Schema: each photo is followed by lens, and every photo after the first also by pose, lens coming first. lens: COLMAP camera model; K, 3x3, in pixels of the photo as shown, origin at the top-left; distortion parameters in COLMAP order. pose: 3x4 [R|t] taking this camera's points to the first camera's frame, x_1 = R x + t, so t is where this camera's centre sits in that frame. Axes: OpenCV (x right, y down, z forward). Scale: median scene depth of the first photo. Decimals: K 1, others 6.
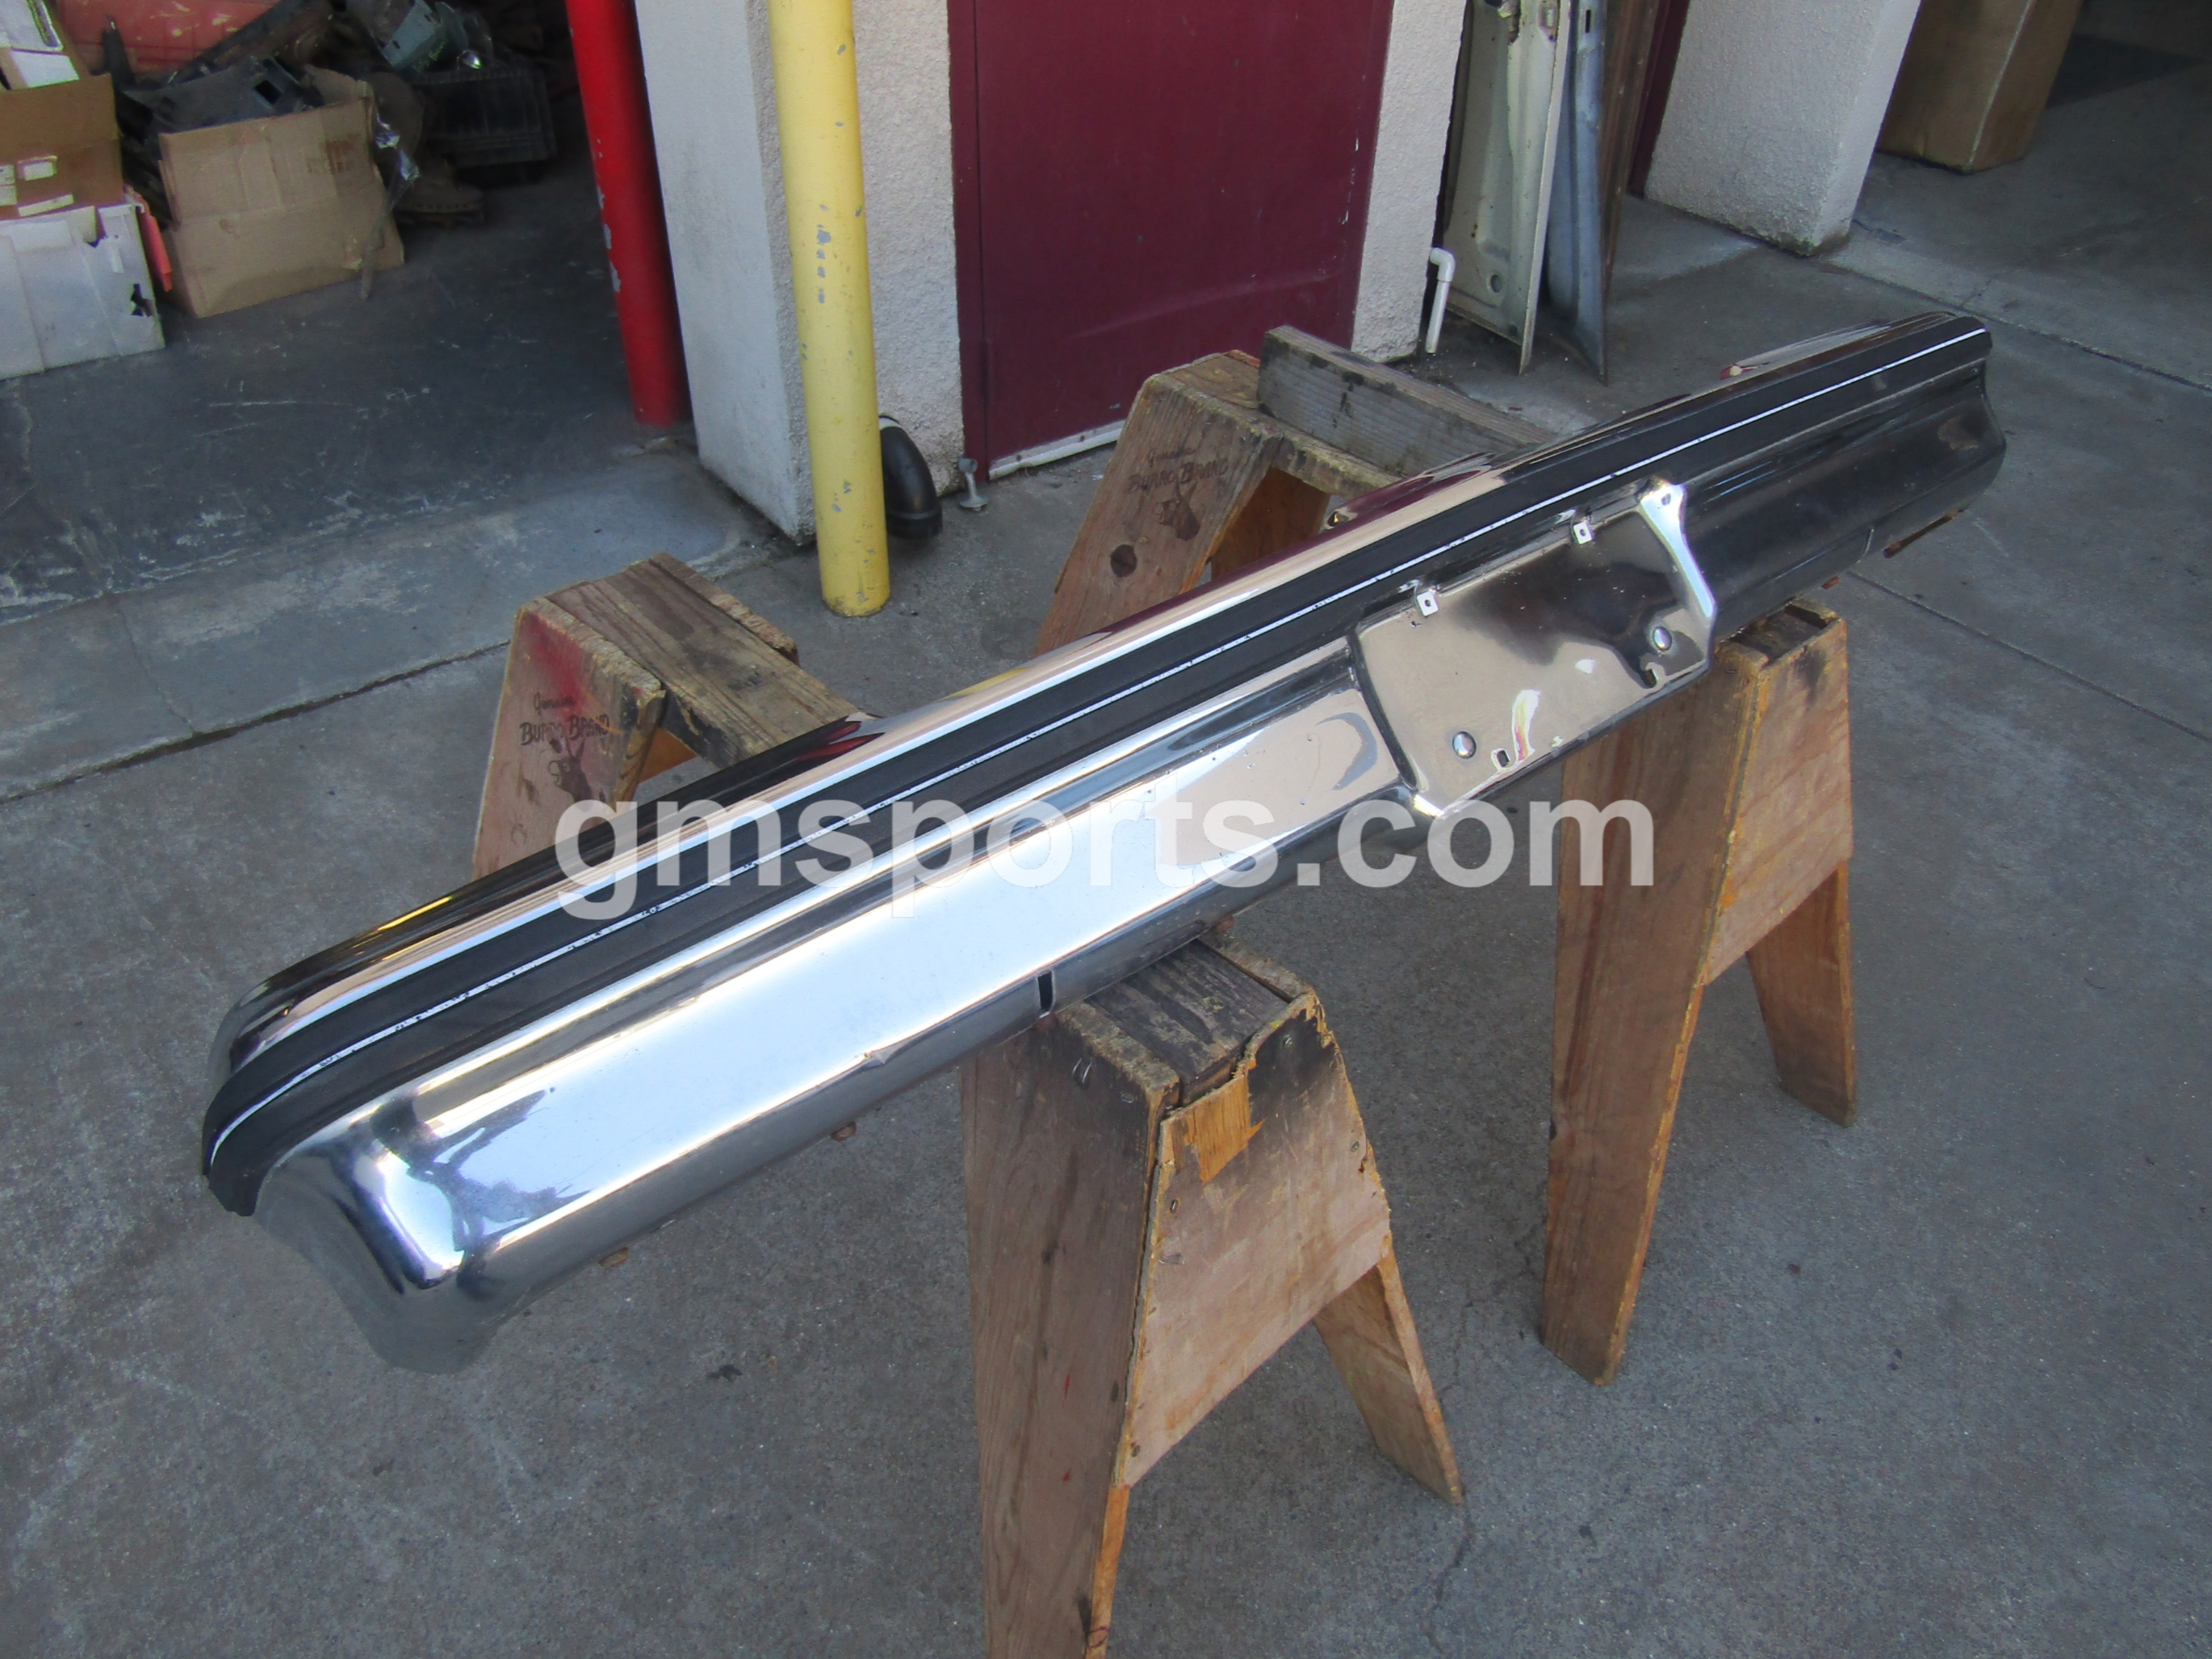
lens RADIAL K [[1565.1, 0, 1111.2], [0, 1565.1, 824.9], [0, 0, 1]] dist [-0.004913, -0.005959]
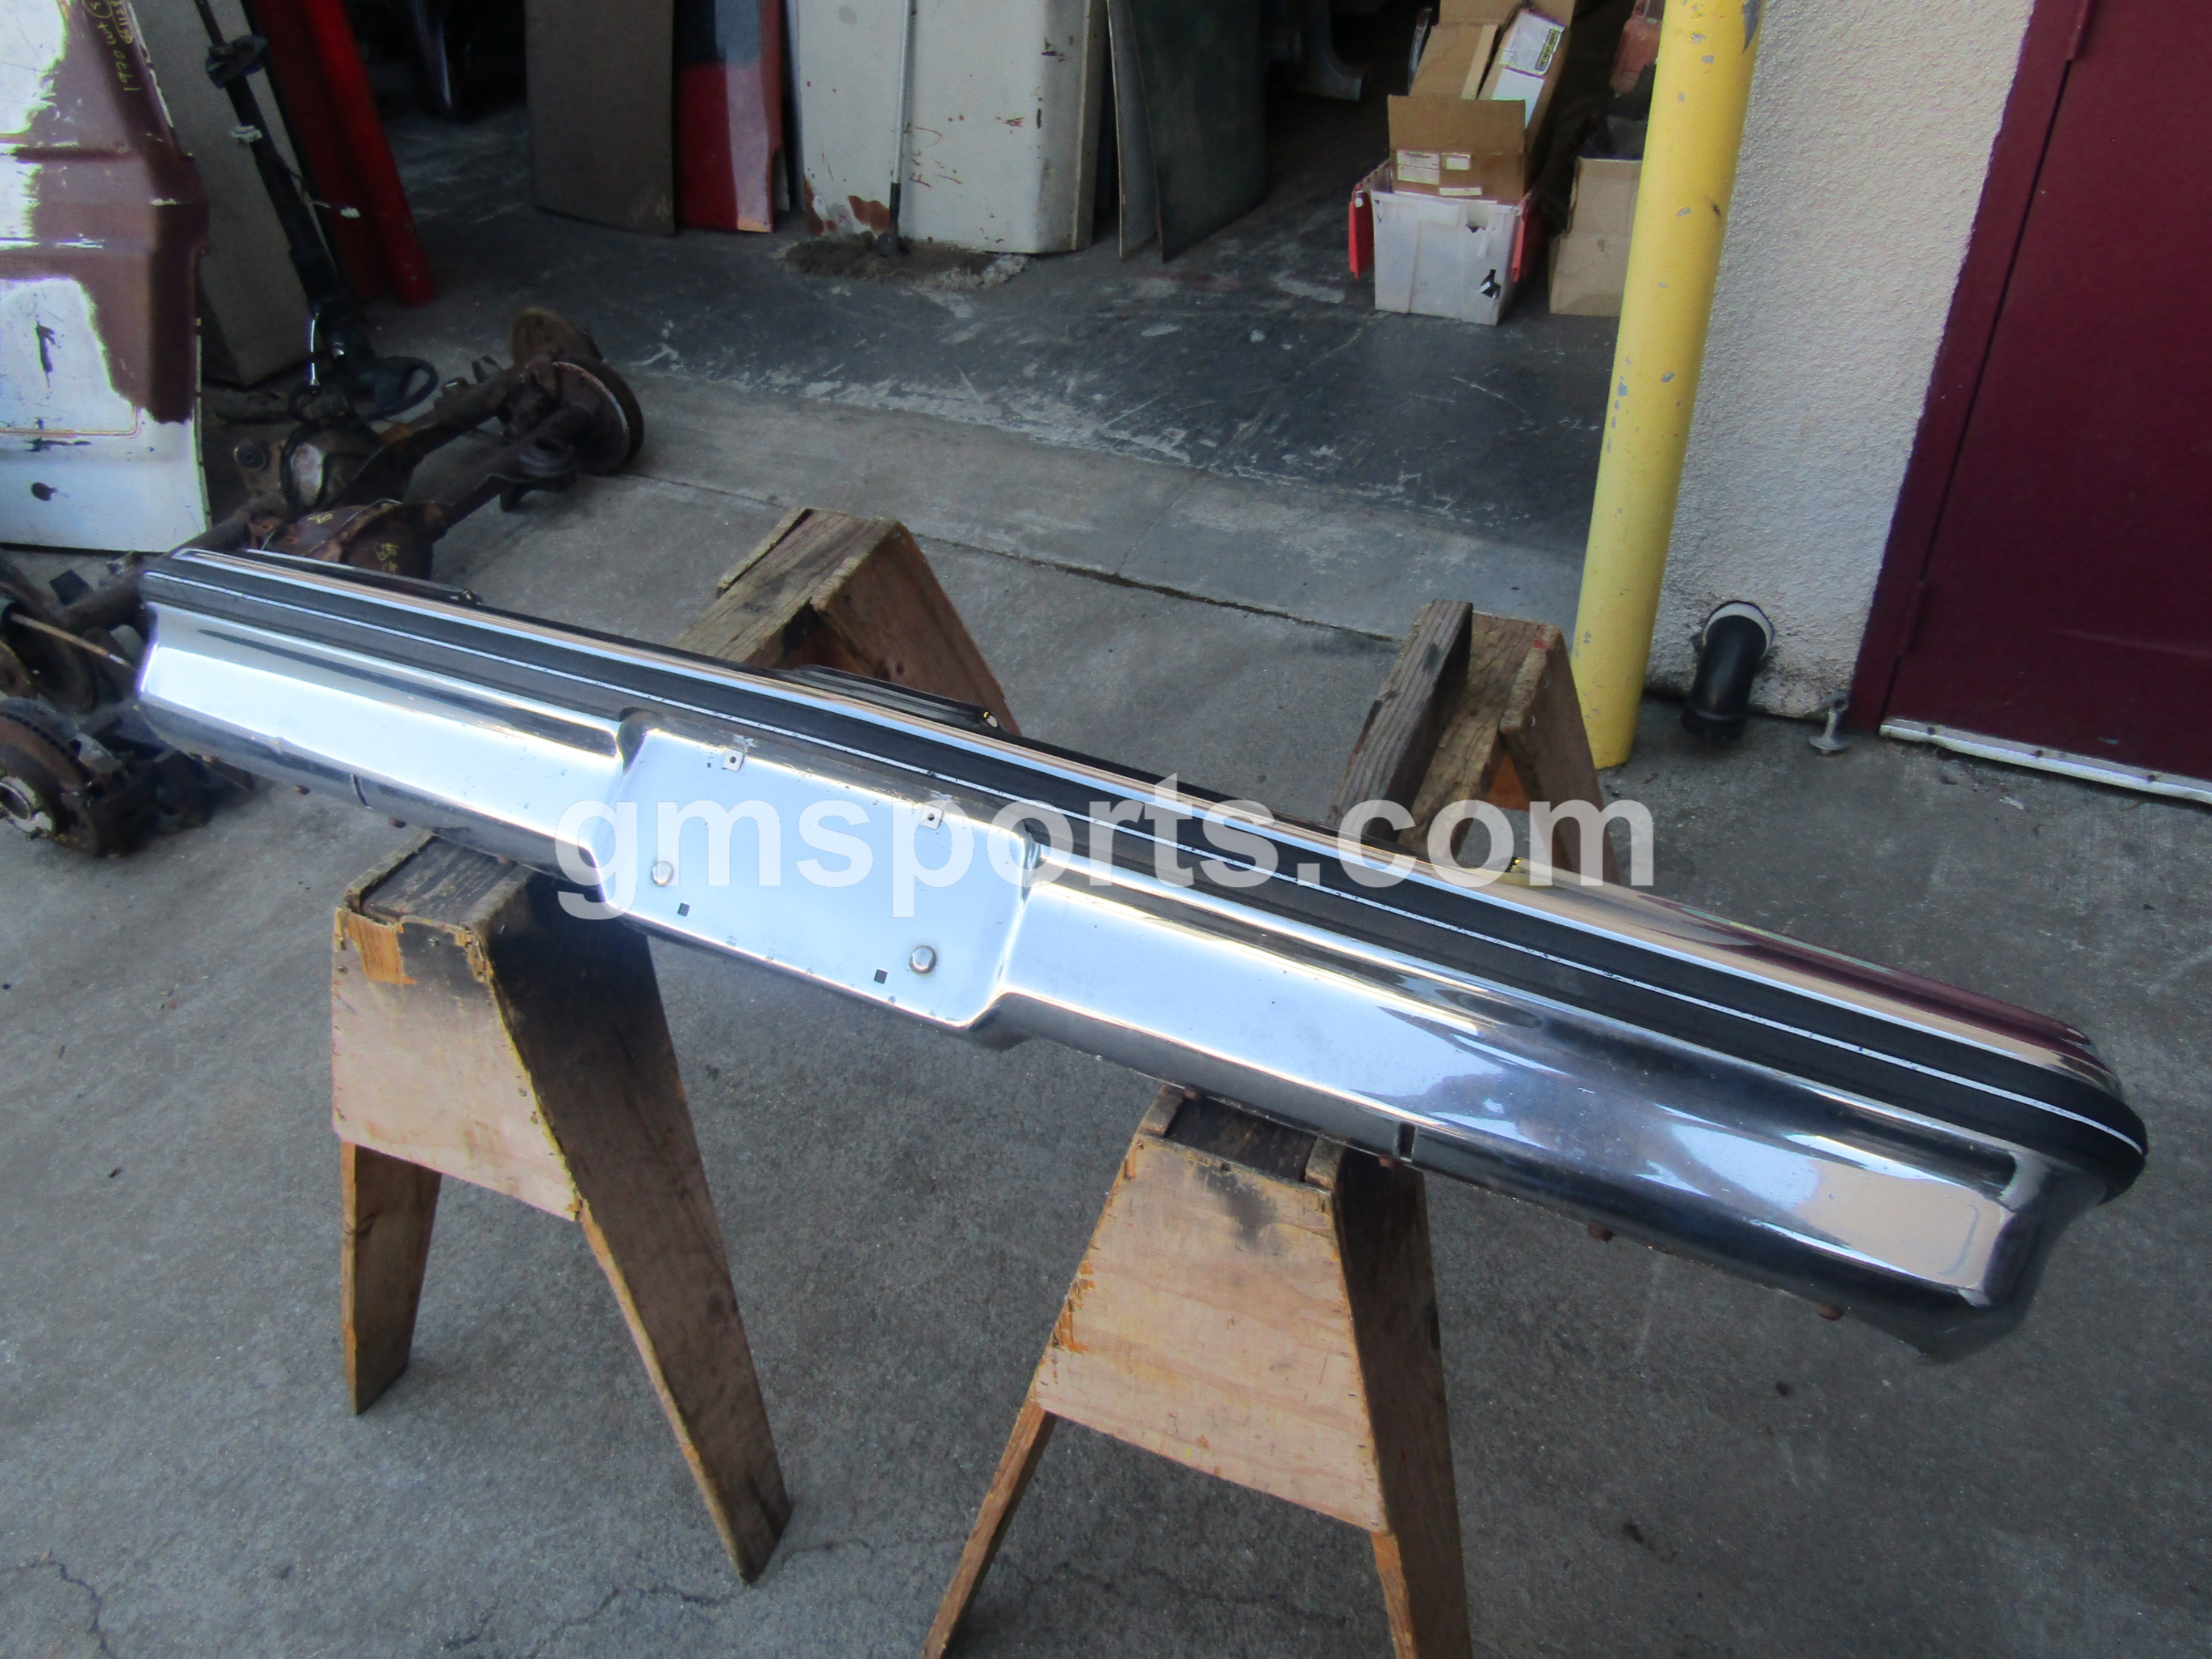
lens RADIAL K [[1585.3, 0, 1113.0], [0, 1585.3, 831.4], [0, 0, 1]] dist [-0.011224, 0.001251]
pose [[0.390377, 0.518592, -0.760702, 0.575601], [-0.520806, 0.805742, 0.282030, -0.270544], [0.759188, 0.286081, 0.584629, 0.276083]]
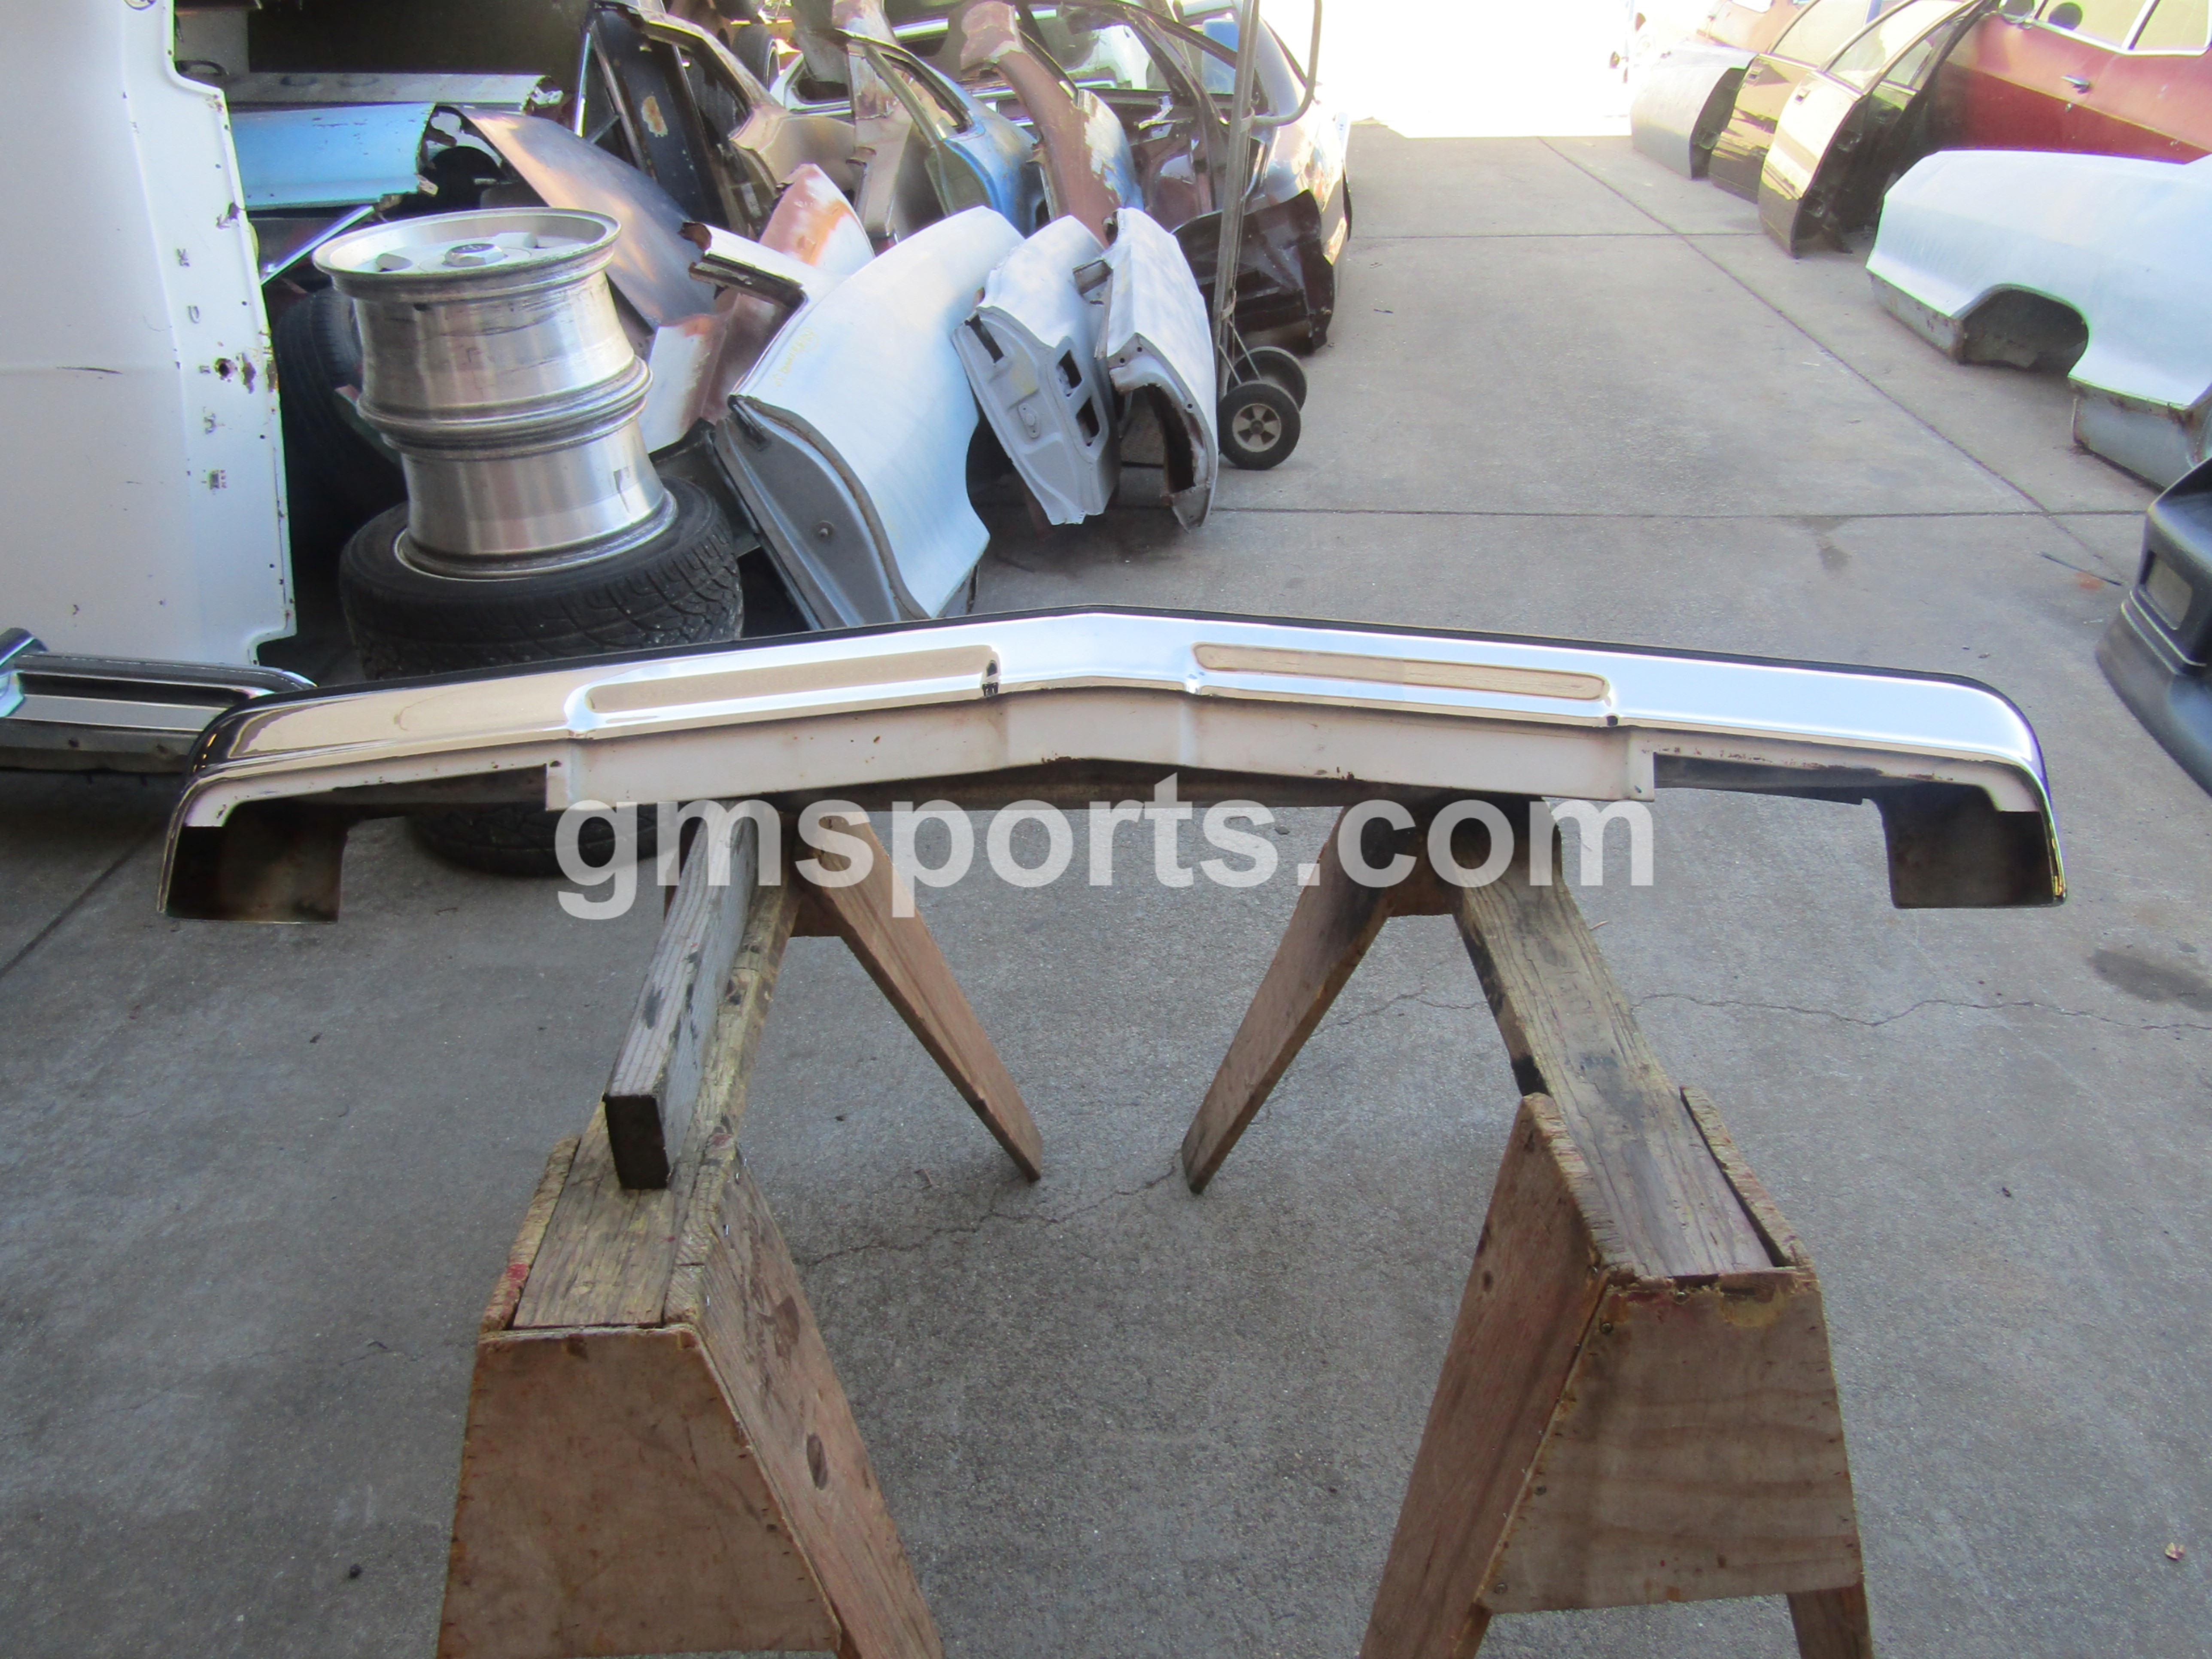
lens RADIAL K [[1585.9, 0, 1099.3], [0, 1585.9, 833.2], [0, 0, 1]] dist [-0.001743, -0.005161]
pose [[-0.745176, -0.376556, 0.550379, -0.278987], [0.408384, 0.394782, 0.823025, -0.621221], [-0.527195, 0.838065, -0.140402, 0.665246]]
